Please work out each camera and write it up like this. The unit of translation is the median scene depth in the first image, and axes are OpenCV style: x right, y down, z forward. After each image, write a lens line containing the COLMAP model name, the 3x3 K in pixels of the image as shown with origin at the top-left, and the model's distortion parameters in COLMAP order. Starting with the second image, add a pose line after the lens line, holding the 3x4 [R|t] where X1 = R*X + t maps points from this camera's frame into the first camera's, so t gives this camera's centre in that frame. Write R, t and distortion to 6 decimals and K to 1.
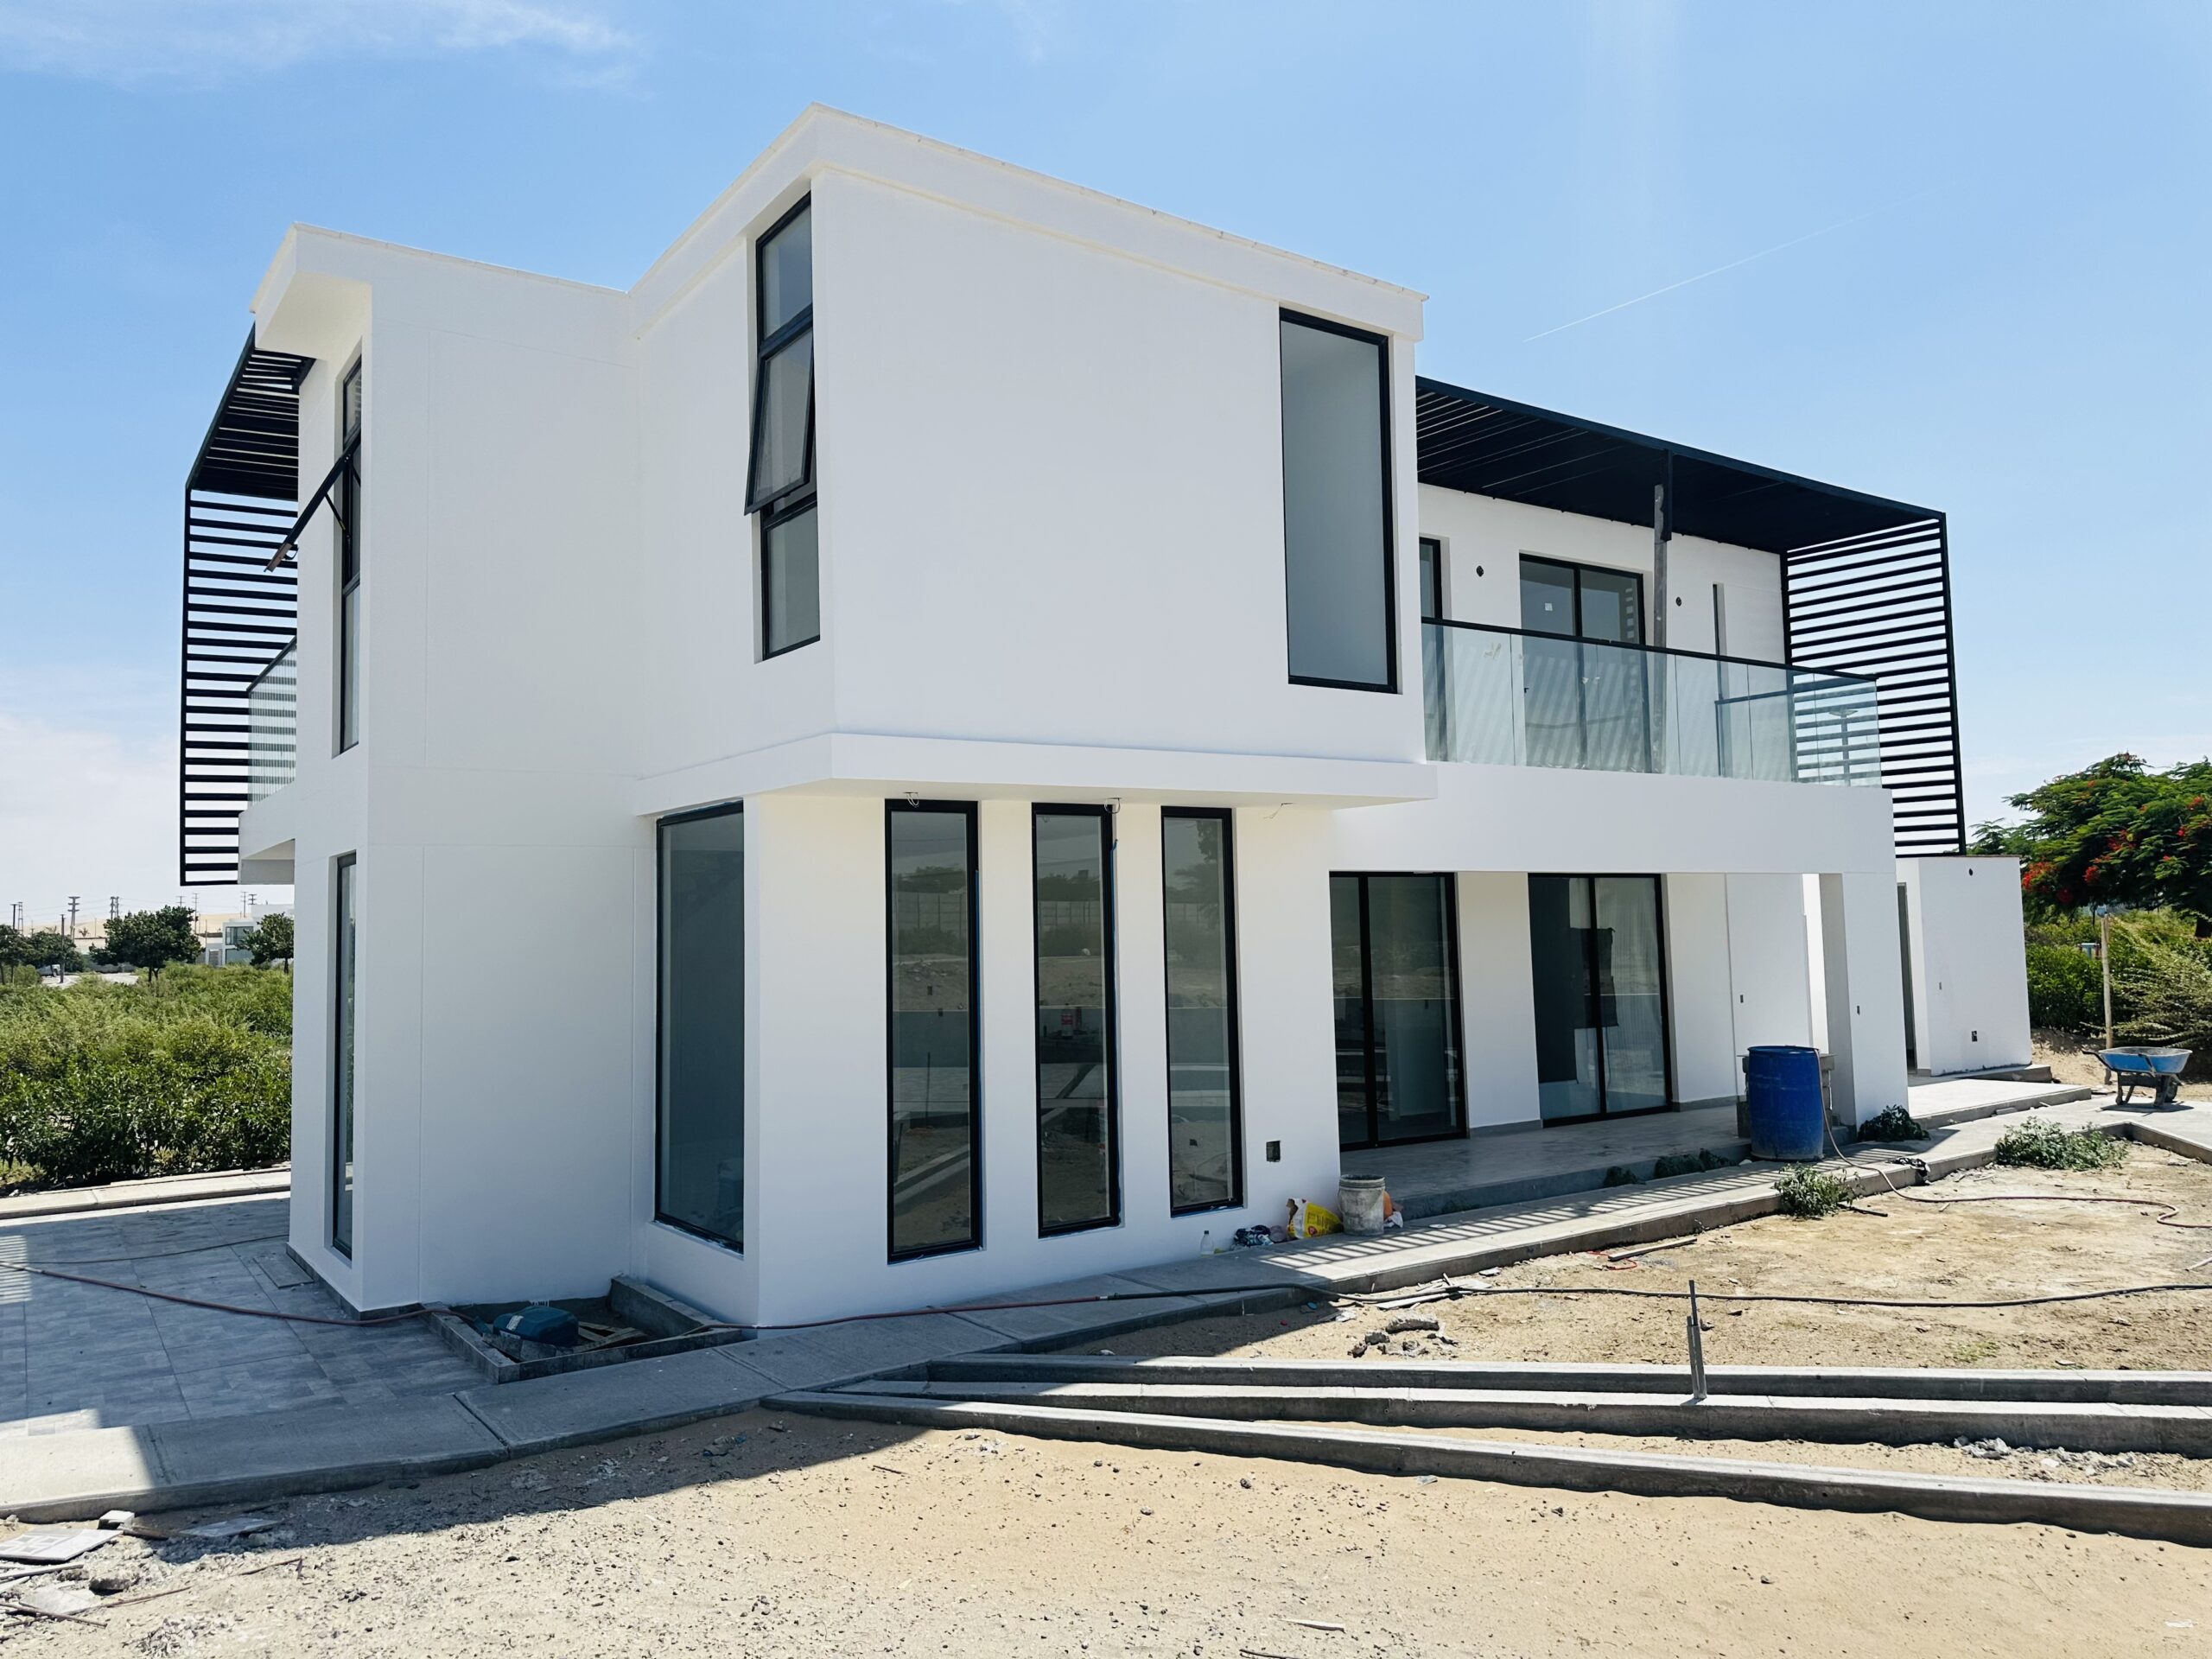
lens RADIAL K [[1554.1, 0, 1112.8], [0, 1554.1, 826.5], [0, 0, 1]] dist [0.002498, 0.001798]
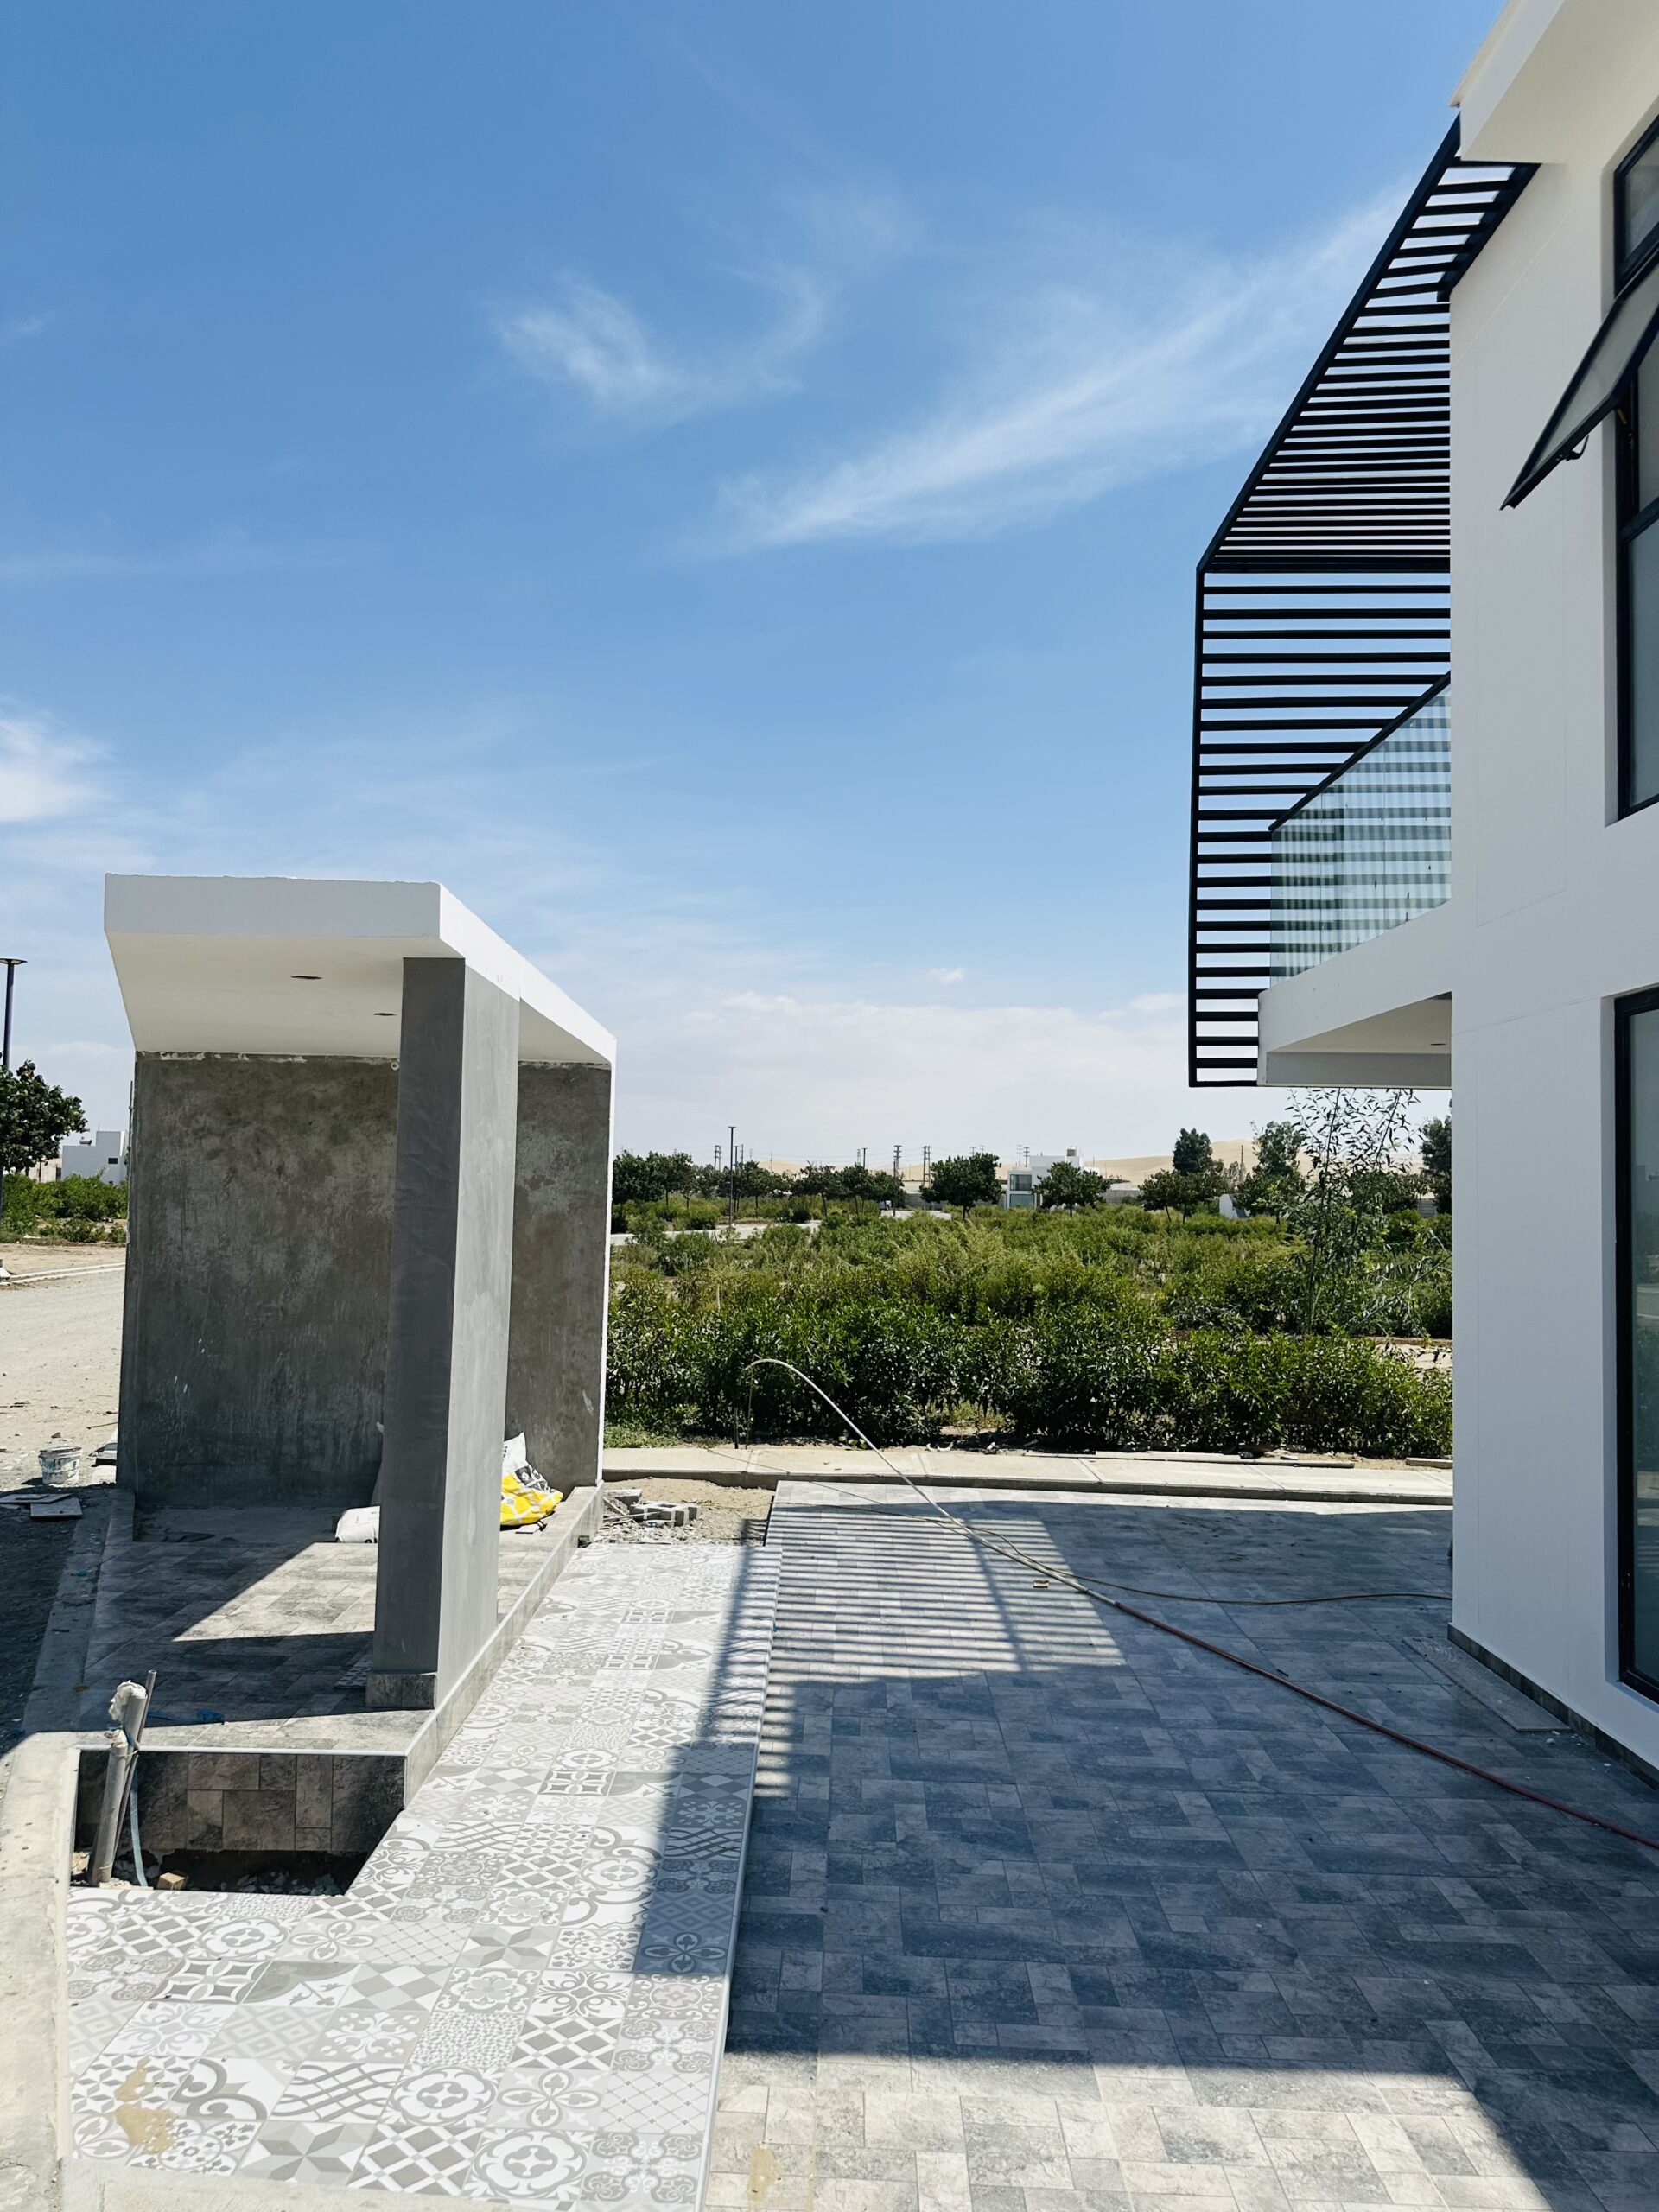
lens RADIAL K [[1554.1, 0, 827.4], [0, 1554.1, 1106.1], [0, 0, 1]] dist [0.002498, 0.001798]
pose [[0.803662, 0.010111, -0.595000, -0.259714], [-0.003122, 0.999914, 0.012774, 0.034969], [0.595078, -0.008408, 0.803624, 0.248192]]
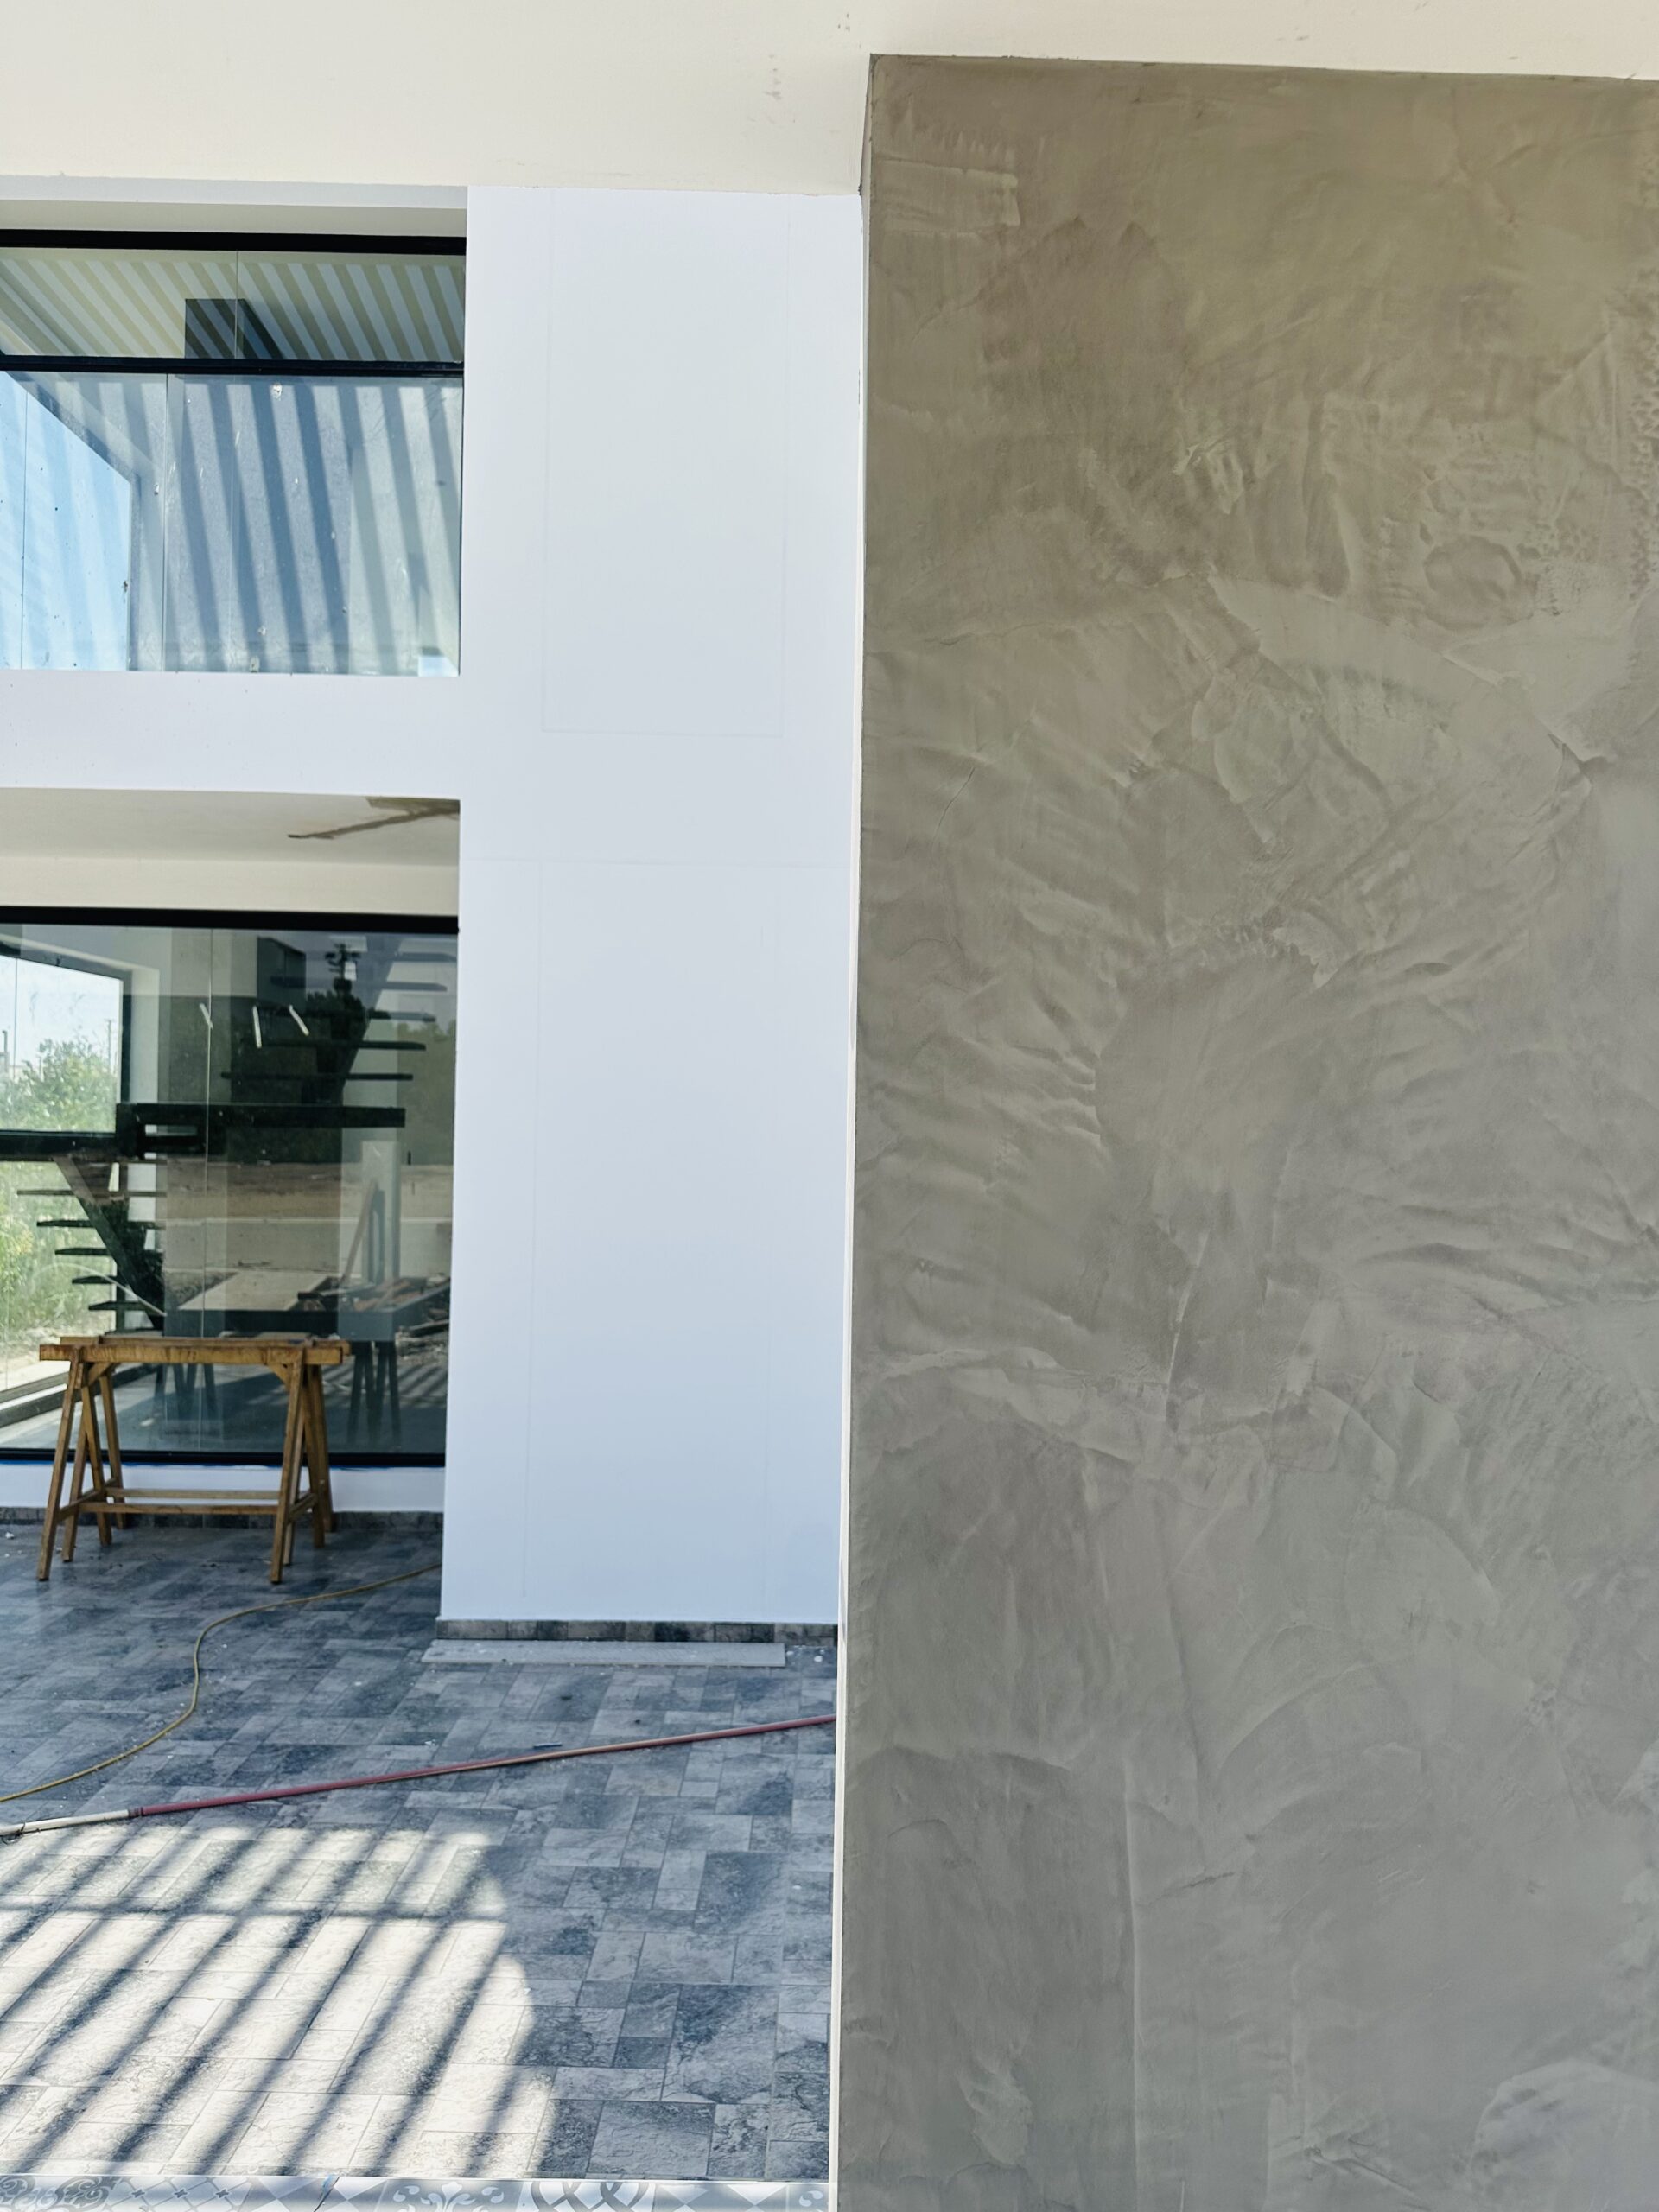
lens RADIAL K [[1554.1, 0, 826.9], [0, 1554.1, 1109.7], [0, 0, 1]] dist [0.002498, 0.001798]
pose [[0.610552, 0.036749, 0.791123, -0.640795], [-0.082747, 0.996416, 0.017575, 0.063779], [-0.787641, -0.076193, 0.611405, 0.455985]]
